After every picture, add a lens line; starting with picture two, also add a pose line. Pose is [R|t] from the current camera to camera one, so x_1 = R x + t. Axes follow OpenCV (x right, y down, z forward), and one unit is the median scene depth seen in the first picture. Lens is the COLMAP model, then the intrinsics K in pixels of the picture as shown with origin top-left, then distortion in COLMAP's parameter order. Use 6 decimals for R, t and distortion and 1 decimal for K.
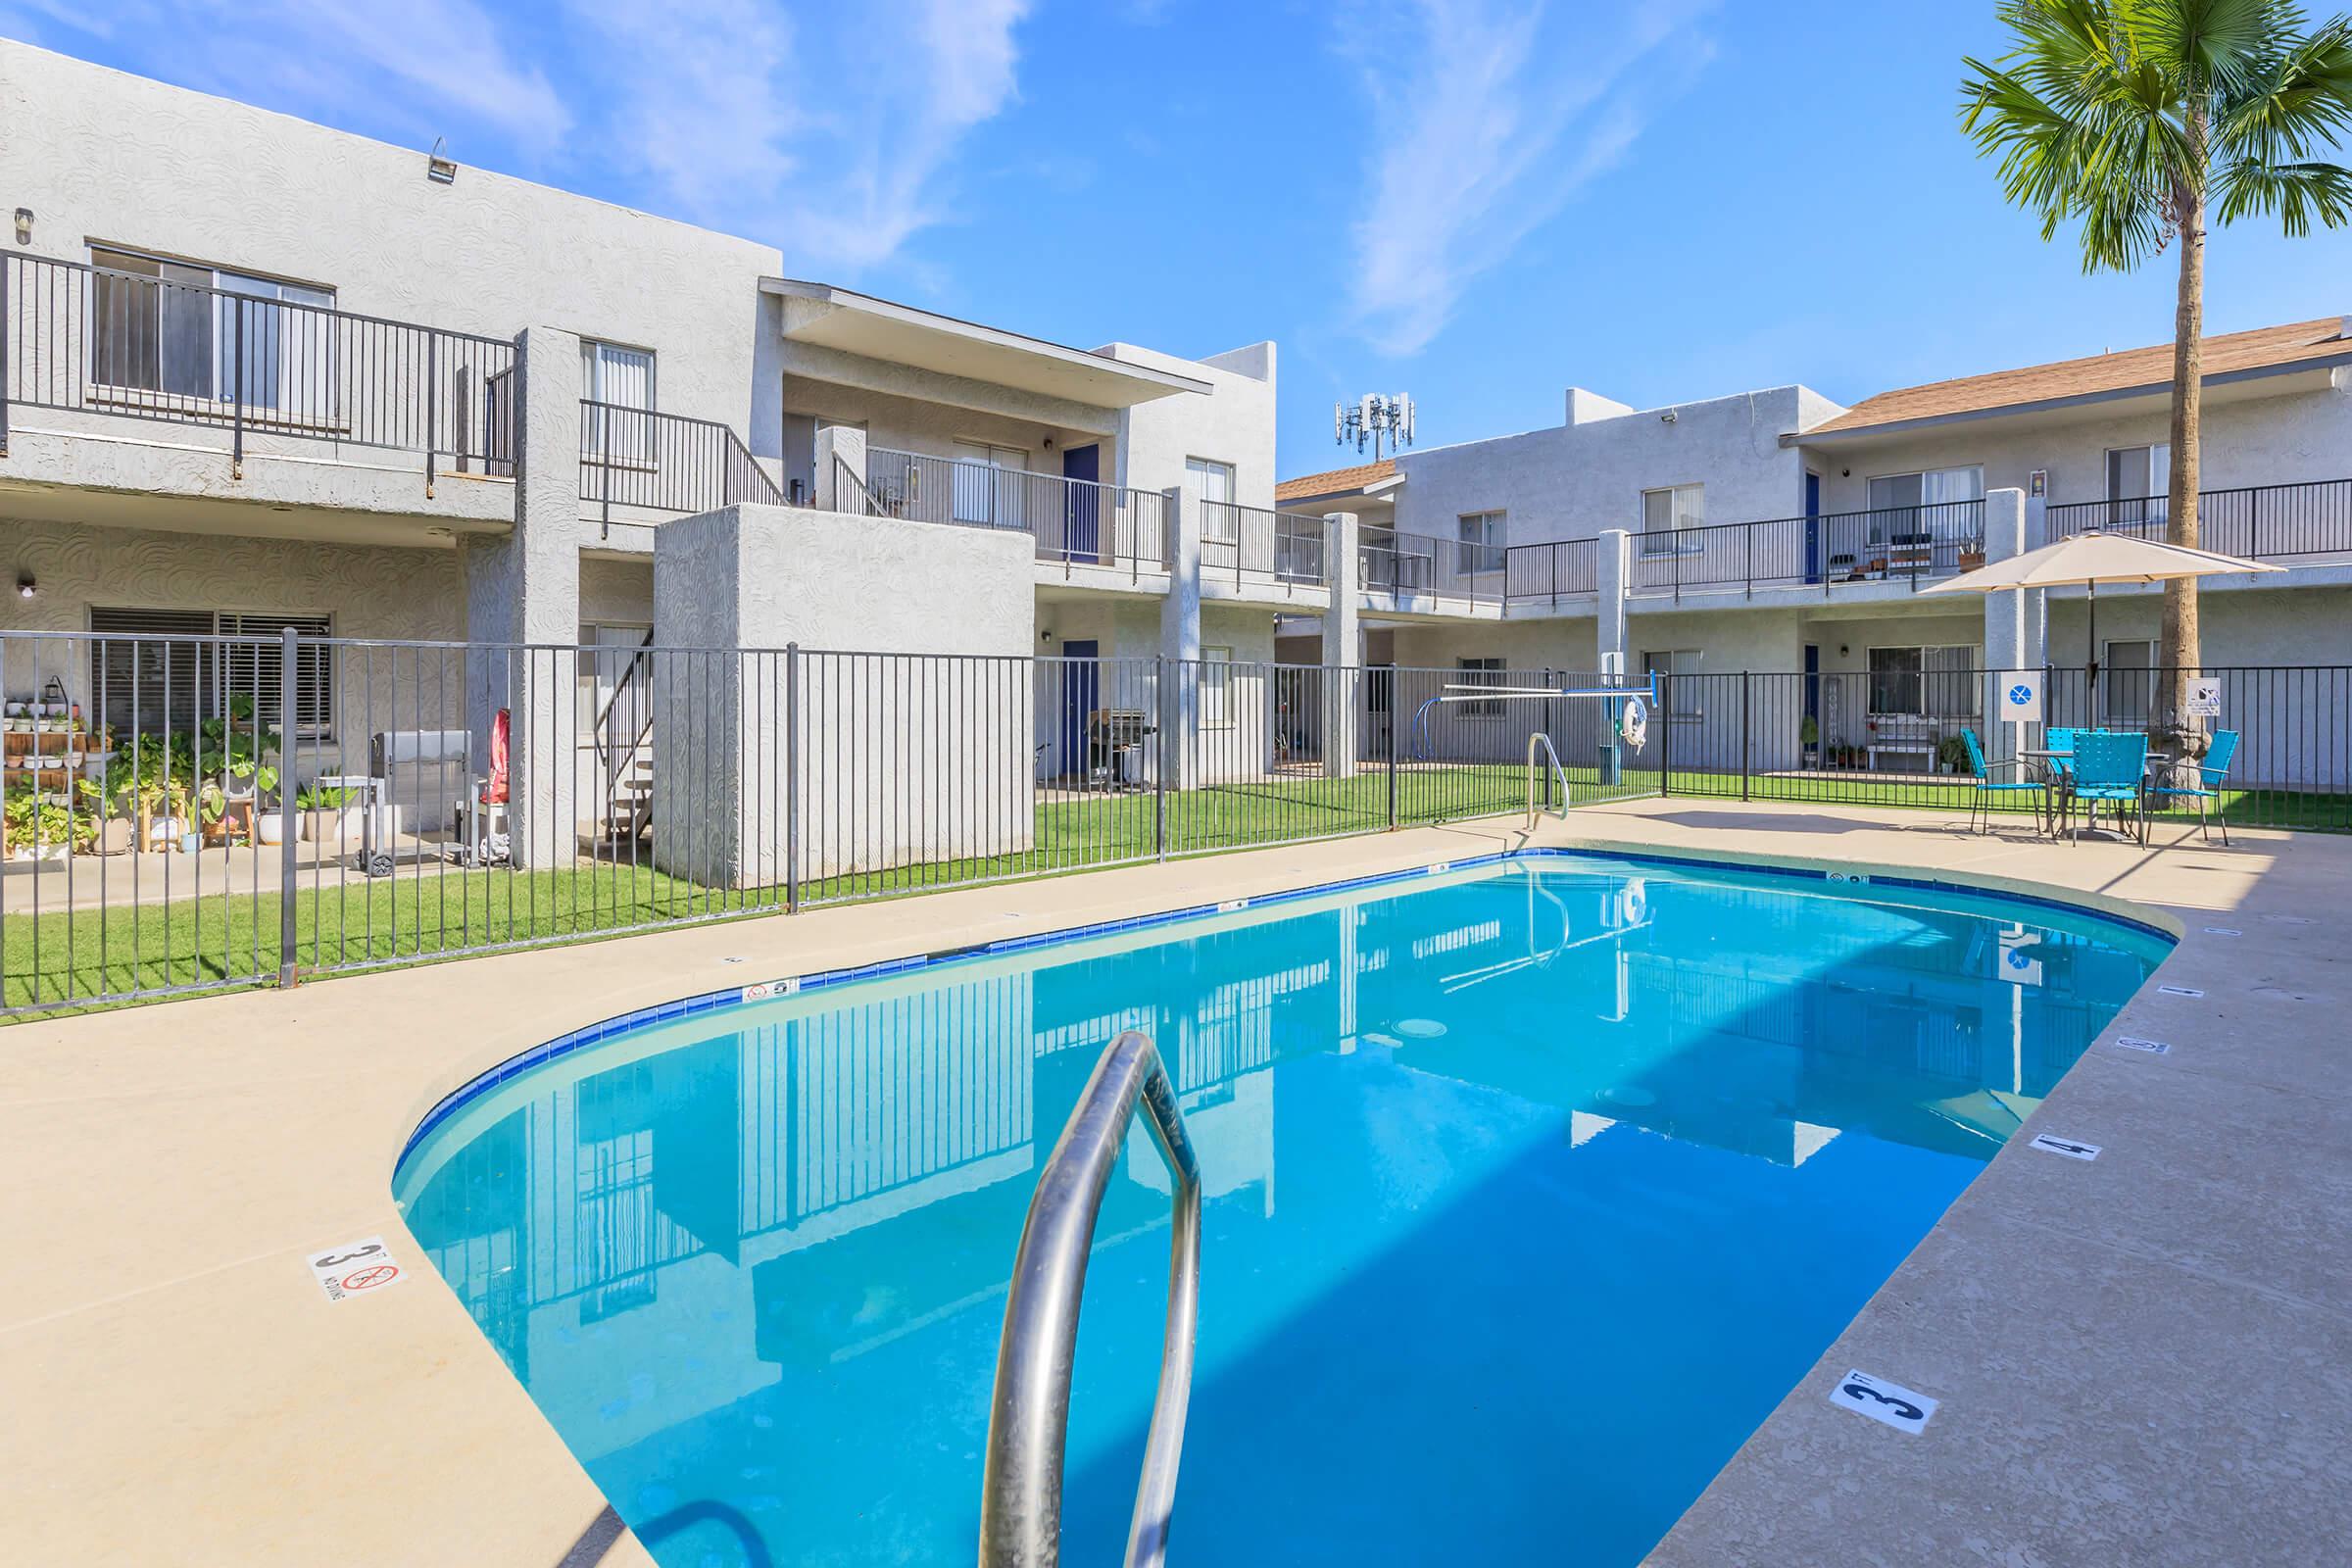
lens RADIAL K [[1194.7, 0, 1128.1], [0, 1194.7, 698.2], [0, 0, 1]] dist [0.015307, -0.000043]
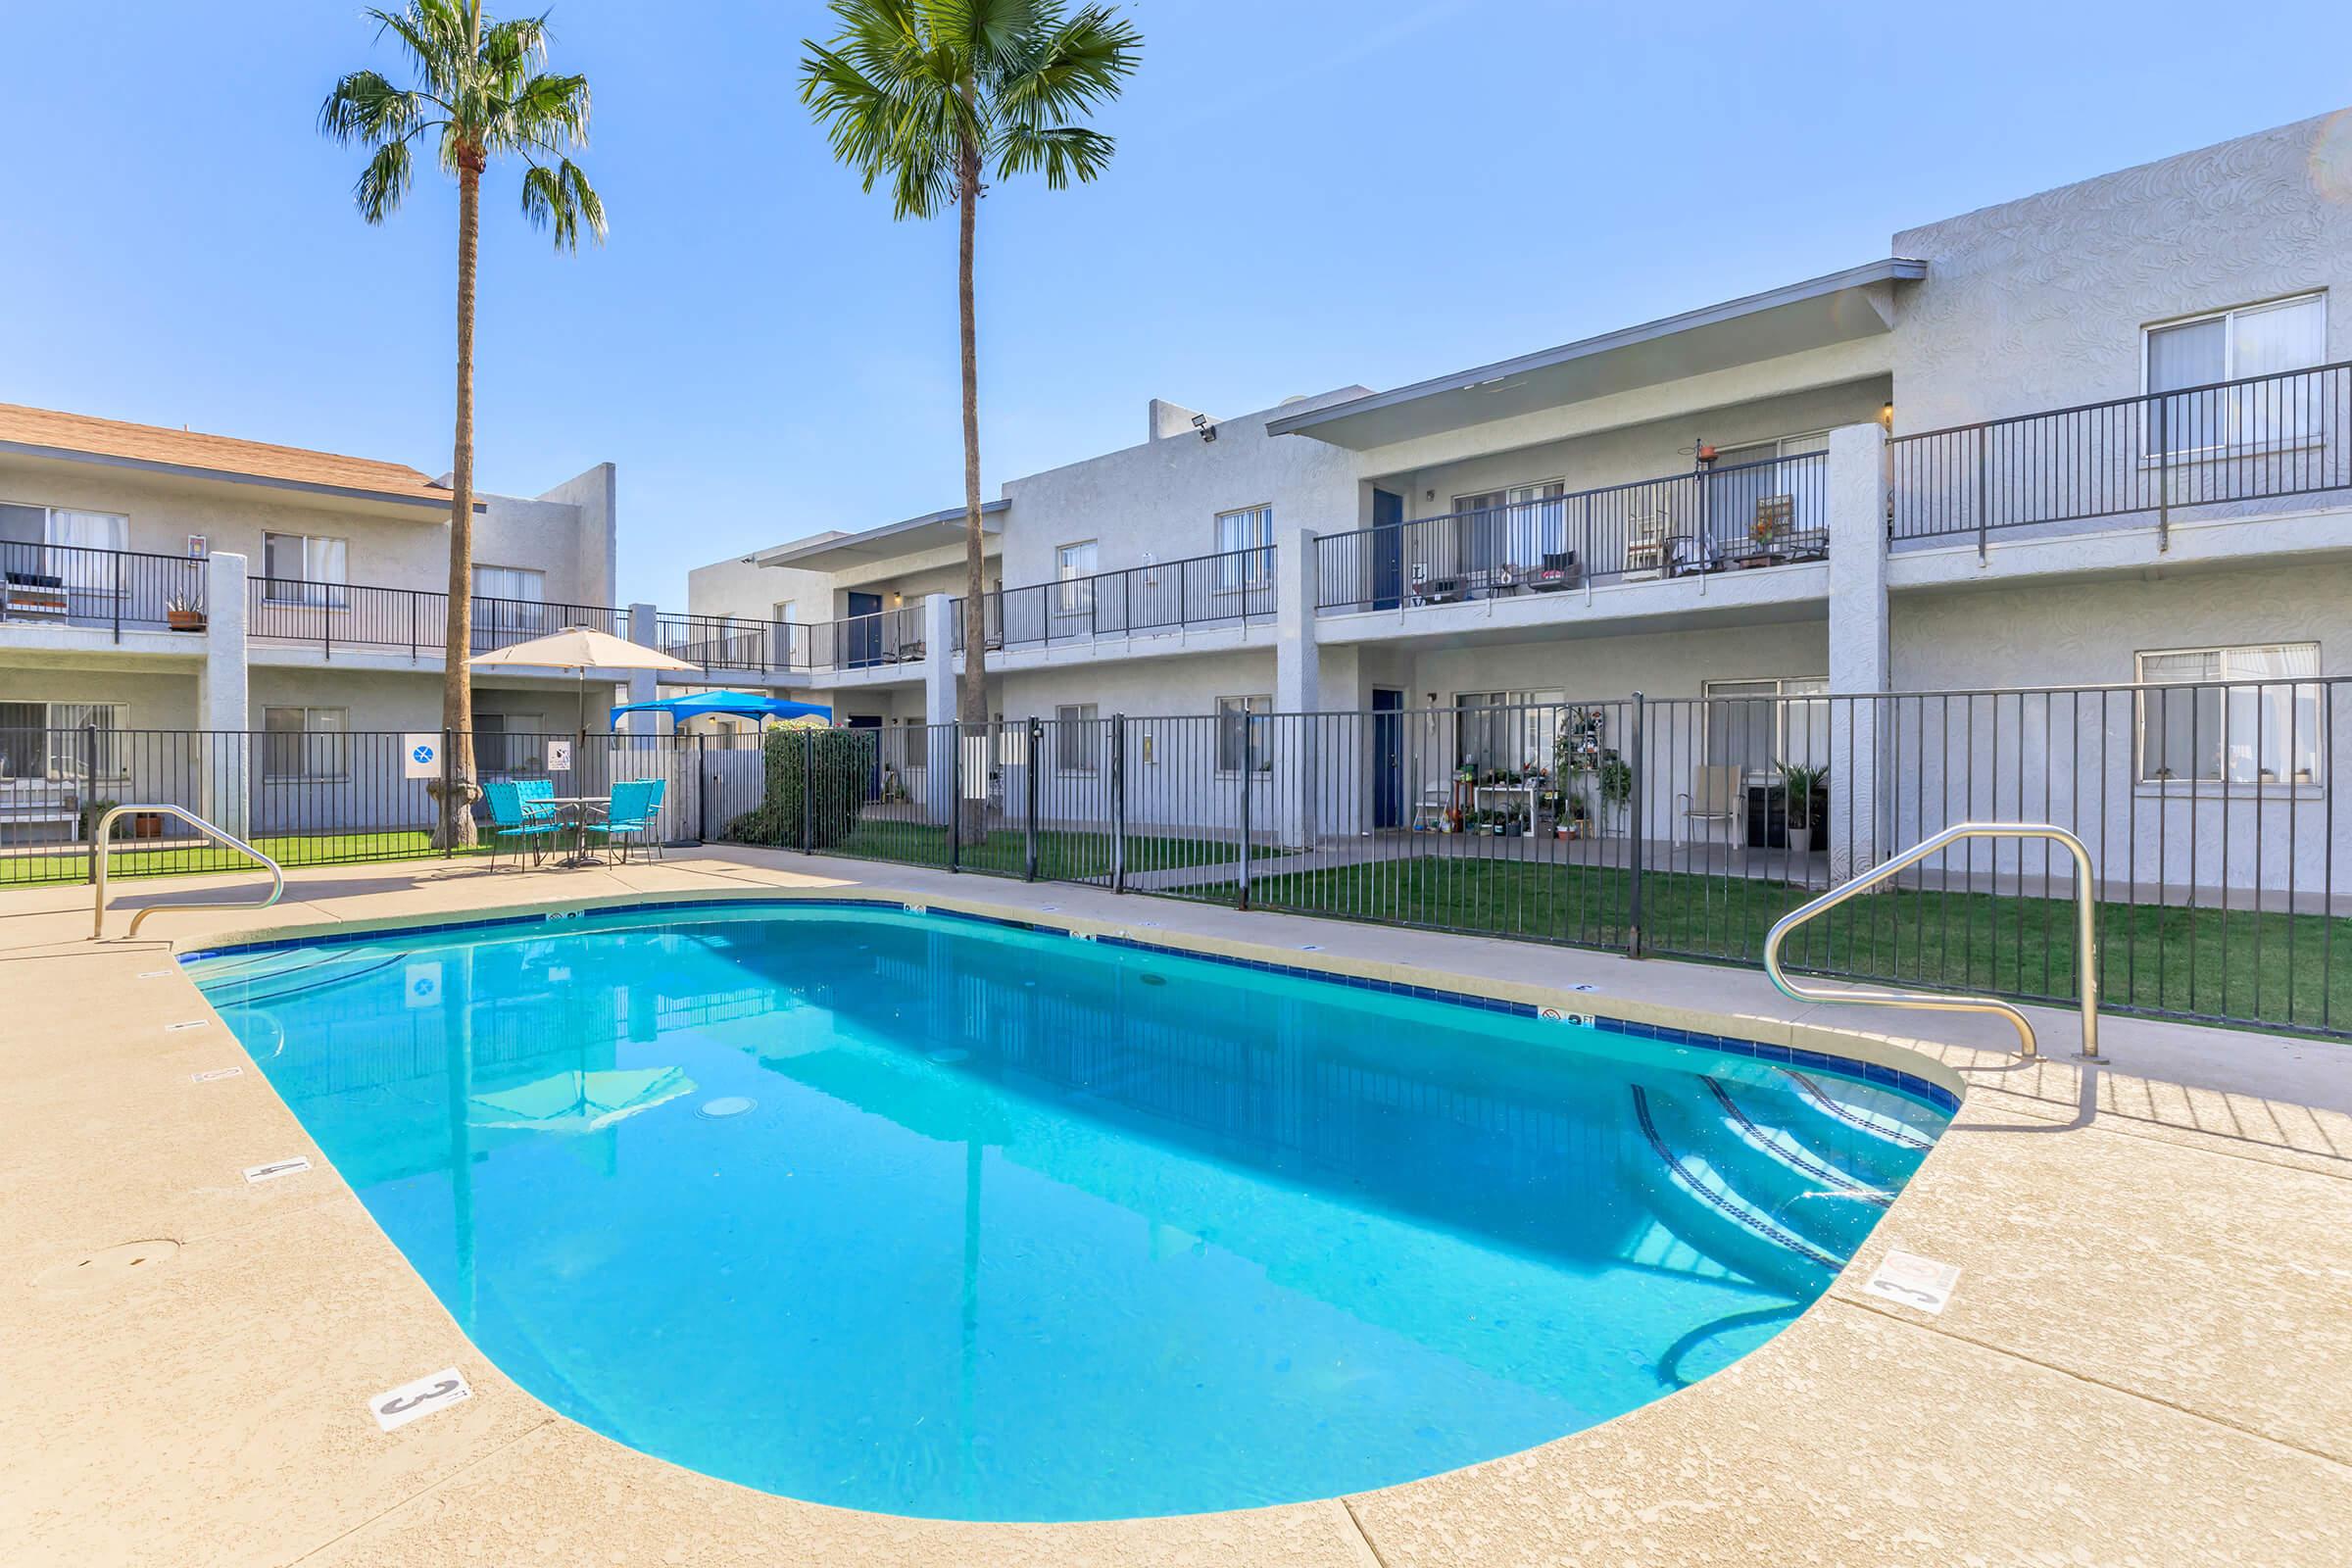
lens RADIAL K [[1137.7, 0, 1123.0], [0, 1137.7, 766.8], [0, 0, 1]] dist [0.000503, 0.000427]
pose [[-0.038049, -0.005686, 0.999260, -0.284472], [0.003560, 0.999977, 0.005826, 0.003965], [-0.999270, 0.003779, -0.038027, 0.307887]]
